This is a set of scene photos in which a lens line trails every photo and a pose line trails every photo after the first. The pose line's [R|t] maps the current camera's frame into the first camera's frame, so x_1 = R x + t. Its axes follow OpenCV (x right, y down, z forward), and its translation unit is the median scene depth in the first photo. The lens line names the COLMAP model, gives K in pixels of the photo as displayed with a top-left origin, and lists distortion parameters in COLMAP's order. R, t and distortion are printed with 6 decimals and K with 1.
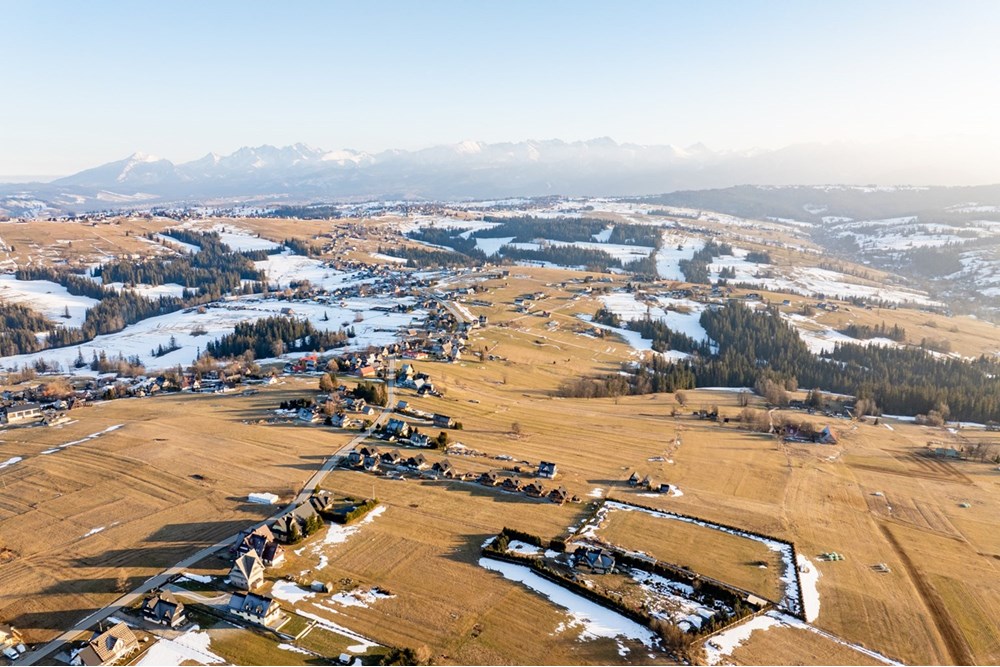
lens RADIAL K [[702.3, 0, 499.4], [0, 702.3, 331.8], [0, 0, 1]] dist [-0.041837, 0.007612]
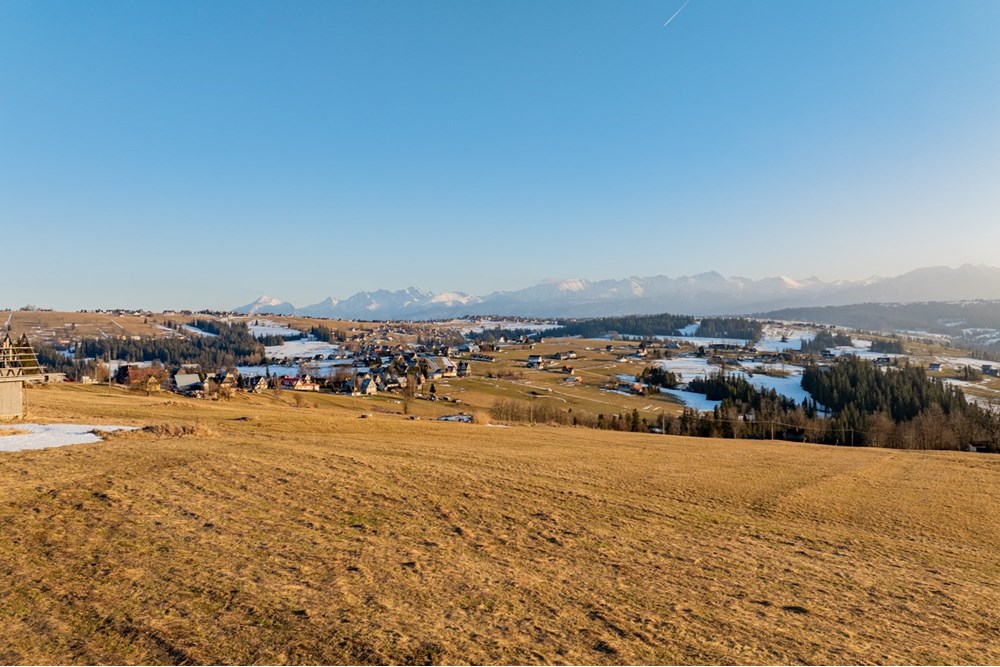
lens RADIAL K [[702.3, 0, 503.0], [0, 702.3, 334.9], [0, 0, 1]] dist [-0.041837, 0.007612]
pose [[0.988594, -0.010579, -0.150234, 0.099966], [-0.019392, 0.980284, -0.196638, 0.072119], [0.149352, 0.197308, 0.968898, 0.287964]]
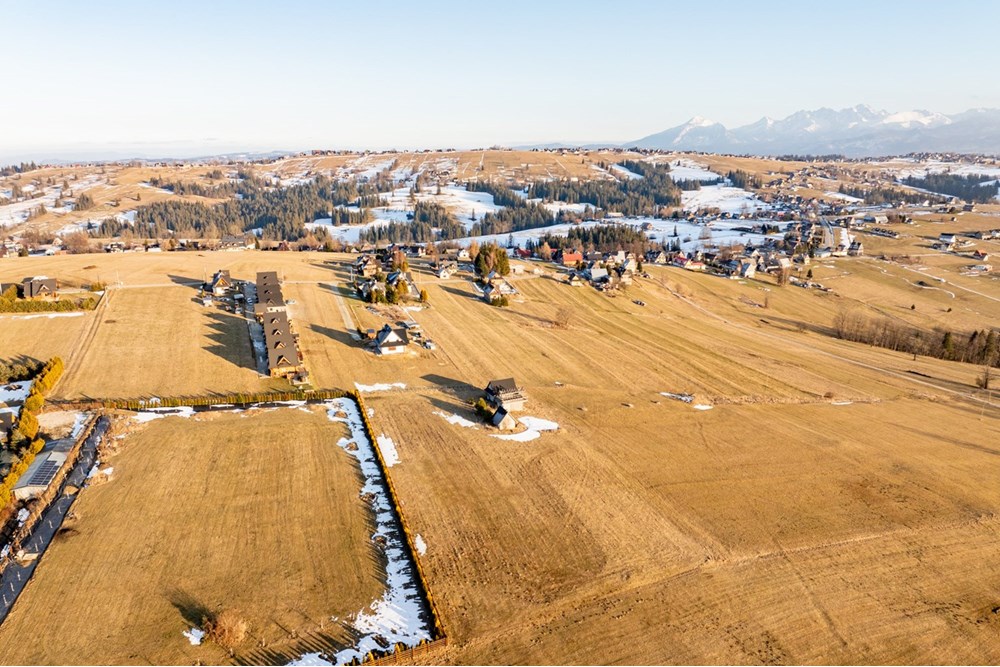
lens RADIAL K [[702.3, 0, 502.6], [0, 702.3, 331.5], [0, 0, 1]] dist [-0.041837, 0.007612]
pose [[0.738637, 0.165323, -0.653516, 0.155921], [-0.136982, 0.986044, 0.094620, 0.041198], [0.660039, 0.019630, 0.750975, 0.211332]]
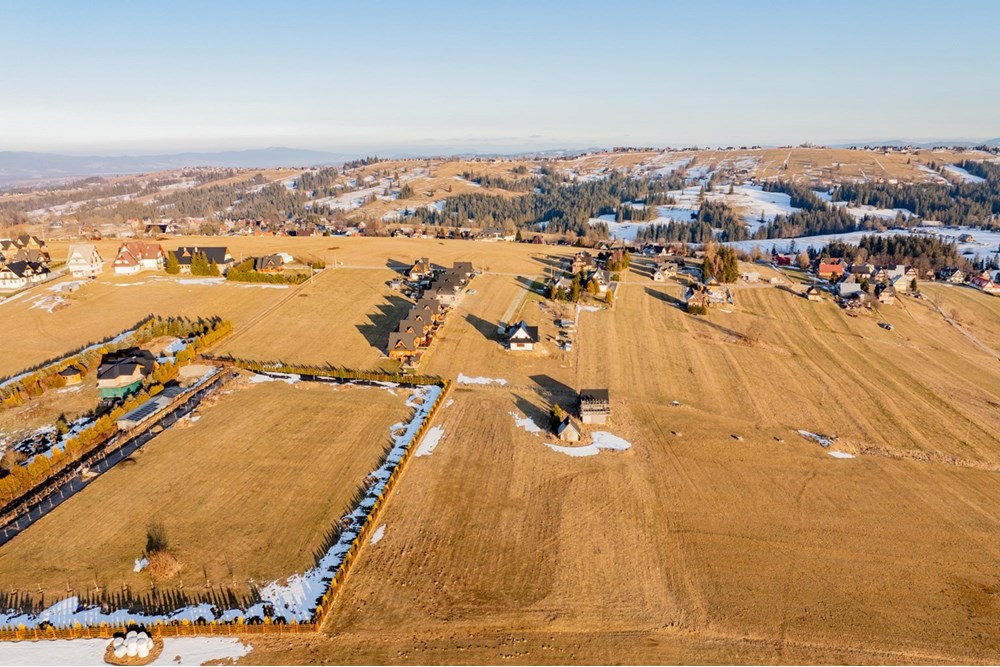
lens RADIAL K [[702.3, 0, 501.8], [0, 702.3, 331.2], [0, 0, 1]] dist [-0.041837, 0.007612]
pose [[0.389996, 0.227513, -0.892267, 0.175840], [-0.184632, 0.968638, 0.166286, 0.034162], [0.902116, 0.099890, 0.419772, 0.245281]]
